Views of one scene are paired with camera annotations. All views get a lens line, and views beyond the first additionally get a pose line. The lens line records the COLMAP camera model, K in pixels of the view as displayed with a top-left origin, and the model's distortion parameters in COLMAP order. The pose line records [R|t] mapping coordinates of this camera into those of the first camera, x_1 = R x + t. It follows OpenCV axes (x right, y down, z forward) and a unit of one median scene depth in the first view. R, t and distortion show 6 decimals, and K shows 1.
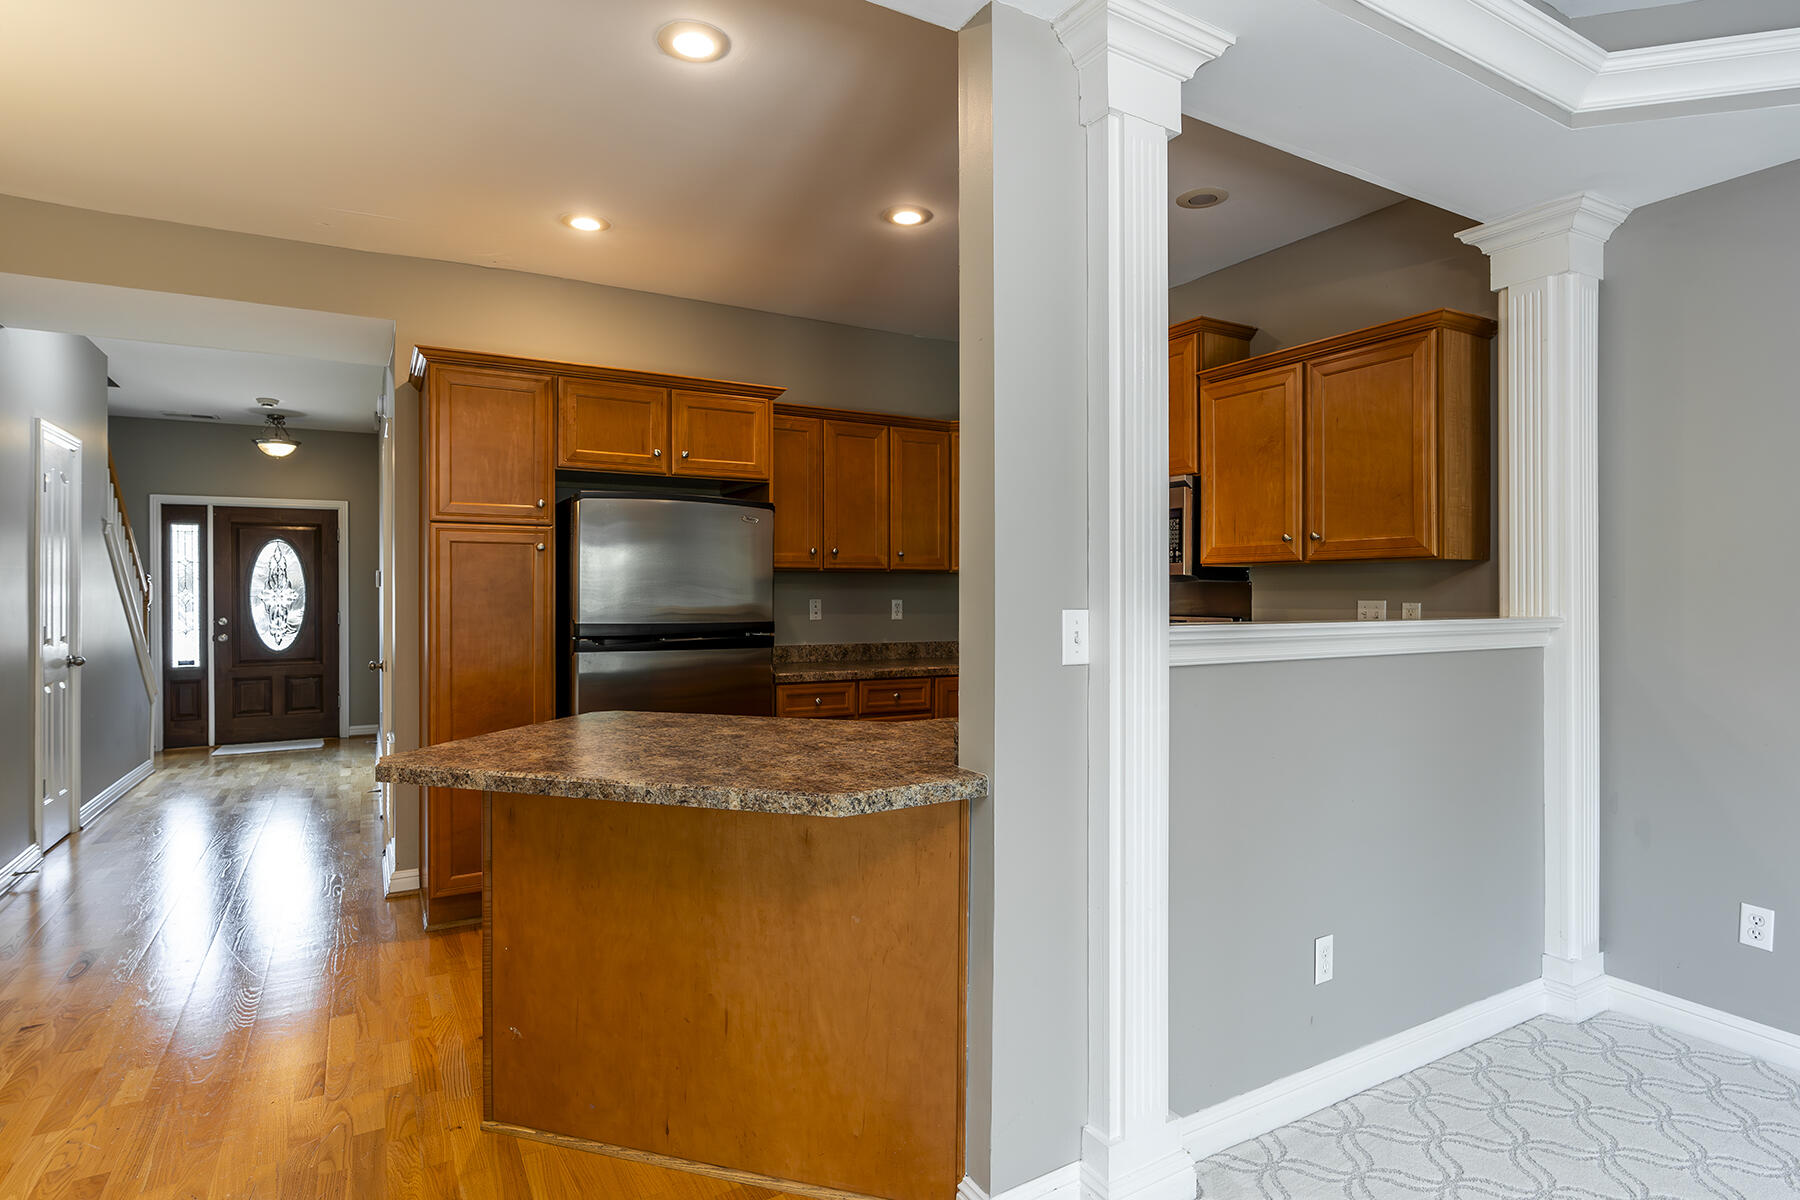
lens RADIAL K [[900.0, 0, 879.7], [0, 900.0, 600.1], [0, 0, 1]] dist [-0.001214, -0.000352]
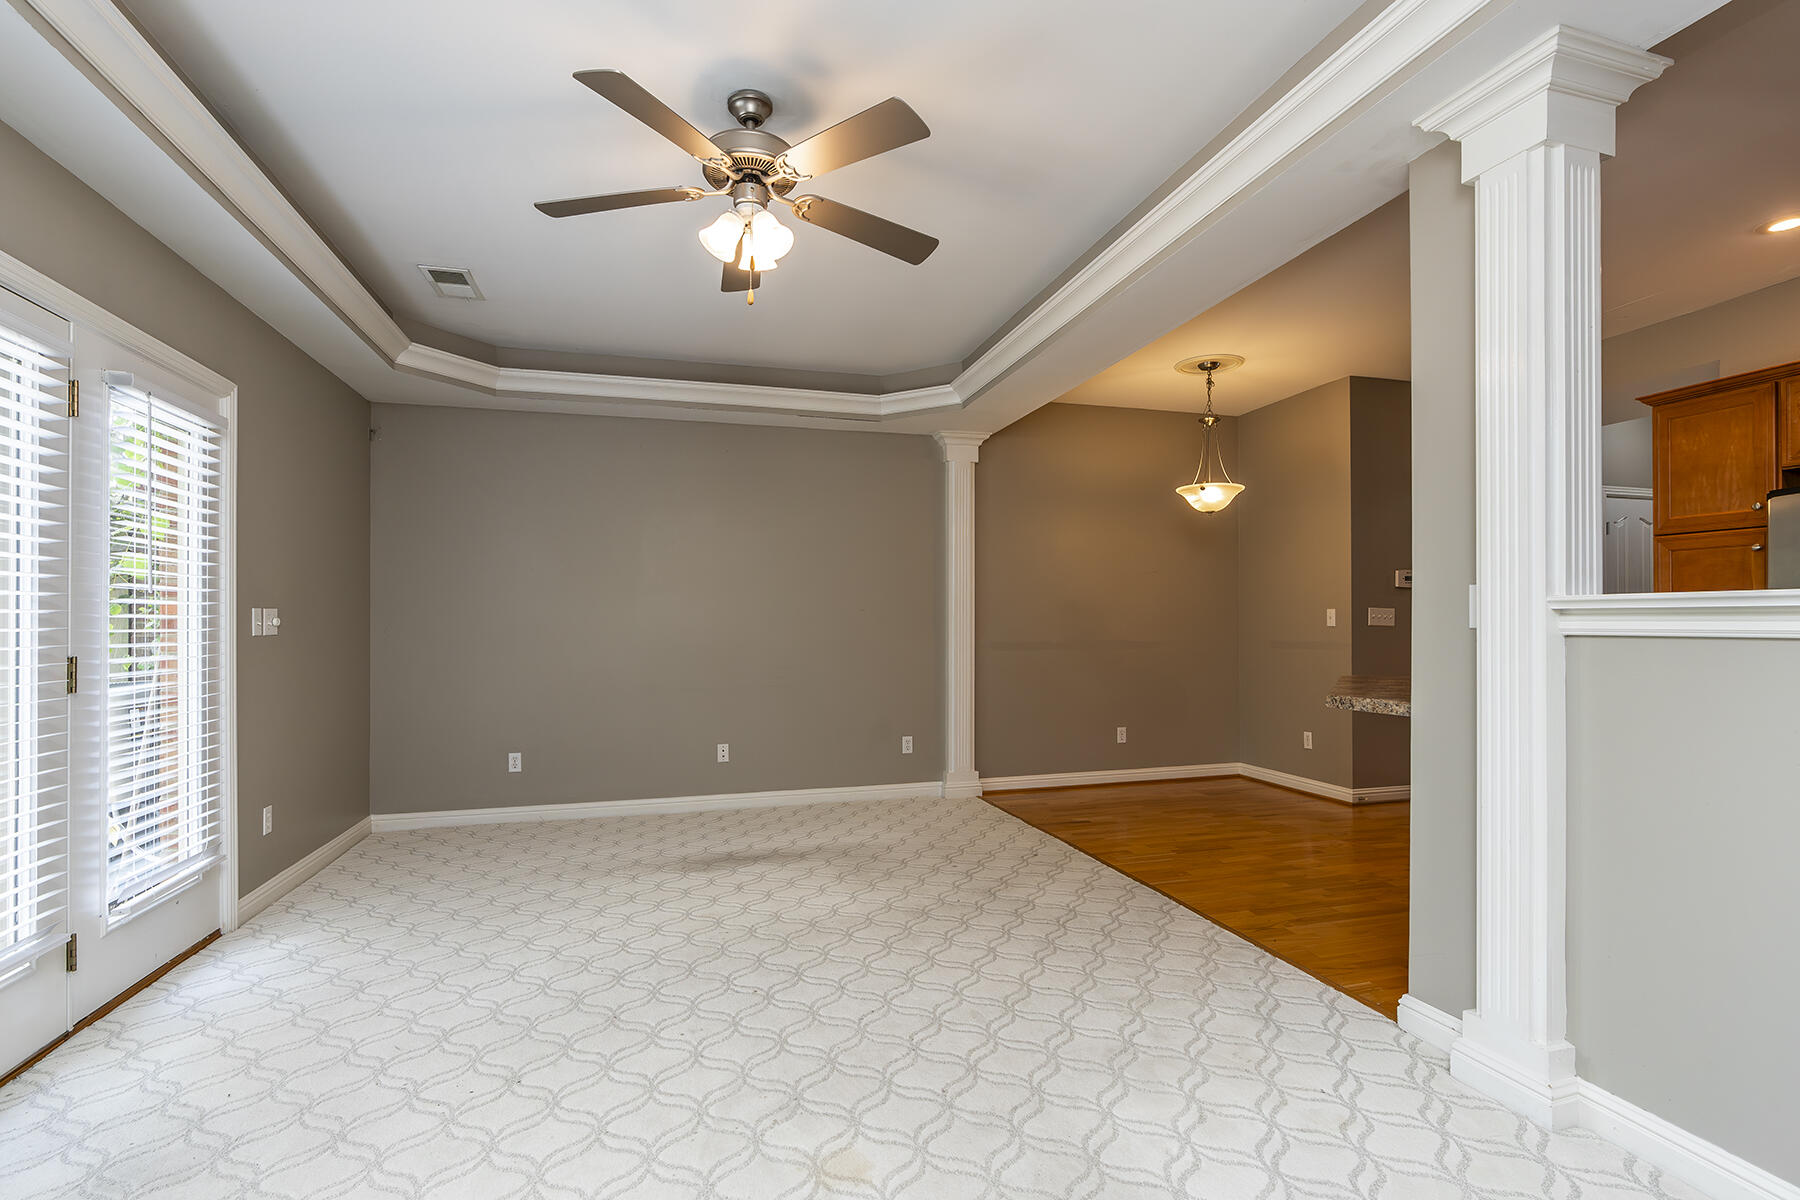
lens RADIAL K [[826.1, 0, 899.7], [0, 826.1, 622.2], [0, 0, 1]] dist [0.000184, 0.000023]
pose [[-0.228106, -0.005882, -0.973618, 0.889179], [-0.009074, 0.999951, -0.003915, 0.044865], [0.973594, 0.007942, -0.228148, 0.284761]]
